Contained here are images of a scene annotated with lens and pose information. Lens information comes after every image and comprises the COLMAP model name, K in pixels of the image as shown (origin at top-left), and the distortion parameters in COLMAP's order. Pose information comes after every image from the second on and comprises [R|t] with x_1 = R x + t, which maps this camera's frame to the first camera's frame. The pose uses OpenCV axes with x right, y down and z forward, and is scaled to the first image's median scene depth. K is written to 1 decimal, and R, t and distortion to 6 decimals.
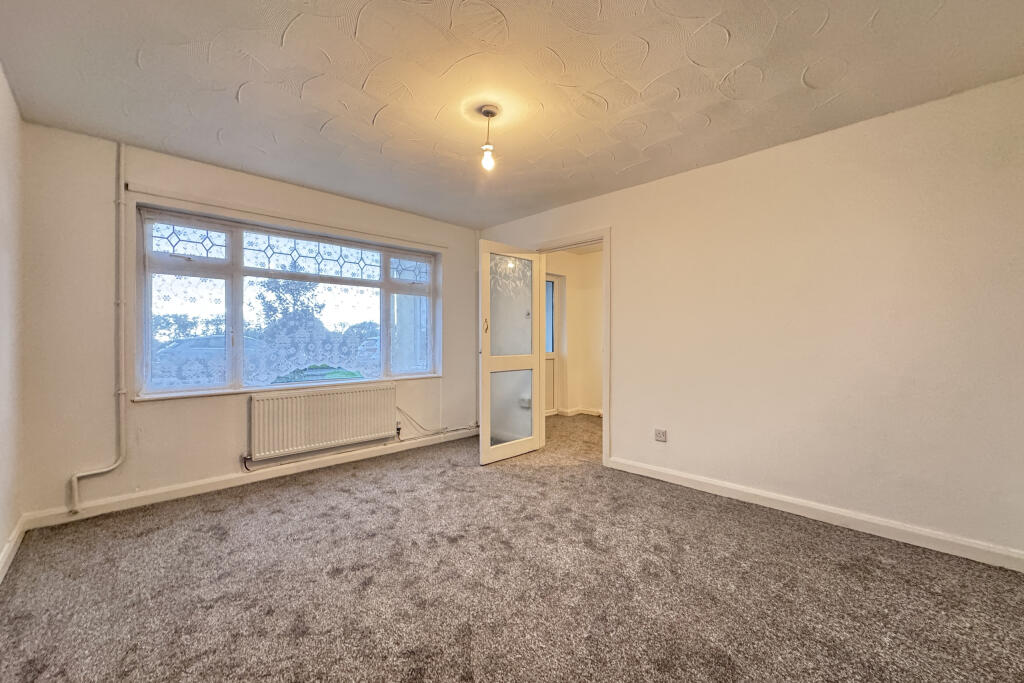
lens RADIAL K [[407.1, 0, 511.5], [0, 407.1, 344.5], [0, 0, 1]] dist [-0.001892, 0.000451]
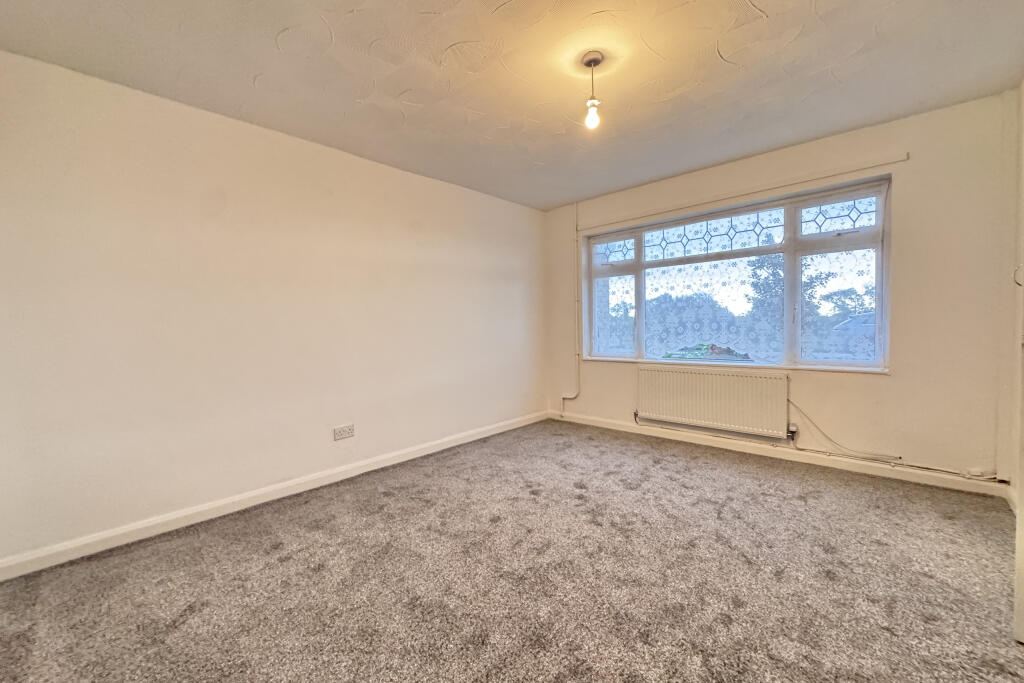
lens RADIAL K [[407.1, 0, 512.5], [0, 407.1, 343.6], [0, 0, 1]] dist [-0.001892, 0.000451]
pose [[0.043525, 0.046334, -0.997977, 0.571234], [0.011889, 0.998829, 0.046892, -0.004236], [0.998982, -0.013906, 0.042923, 0.534175]]
